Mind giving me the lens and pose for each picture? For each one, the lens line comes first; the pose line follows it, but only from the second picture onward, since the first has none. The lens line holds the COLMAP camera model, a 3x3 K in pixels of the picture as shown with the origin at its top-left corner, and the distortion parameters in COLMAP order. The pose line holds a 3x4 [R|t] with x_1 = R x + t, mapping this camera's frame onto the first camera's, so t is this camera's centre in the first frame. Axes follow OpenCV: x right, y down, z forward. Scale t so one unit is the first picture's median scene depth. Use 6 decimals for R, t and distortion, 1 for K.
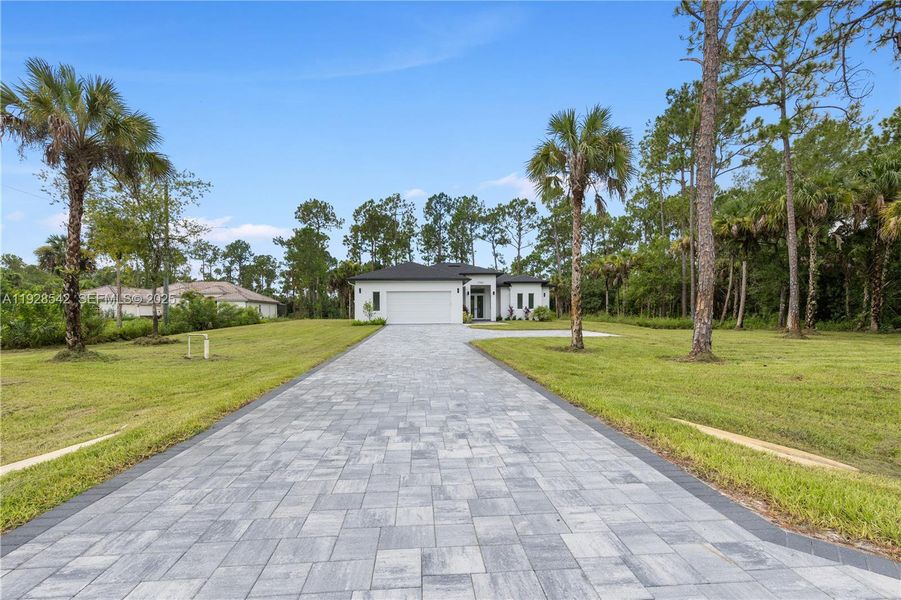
lens RADIAL K [[421.9, 0, 446.7], [0, 421.9, 314.8], [0, 0, 1]] dist [0.000108, 0.000013]
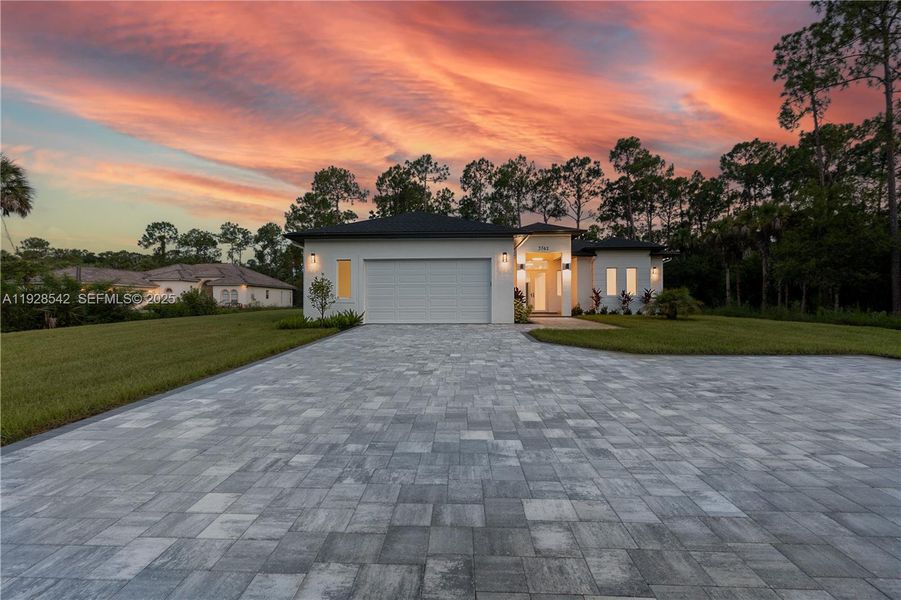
lens RADIAL K [[403.7, 0, 447.7], [0, 403.7, 288.7], [0, 0, 1]] dist [-0.000120, 0.000167]
pose [[0.994676, 0.000788, -0.103044, 0.003829], [-0.004024, 0.999505, -0.031197, -0.002219], [0.102969, 0.031446, 0.994187, 0.216678]]
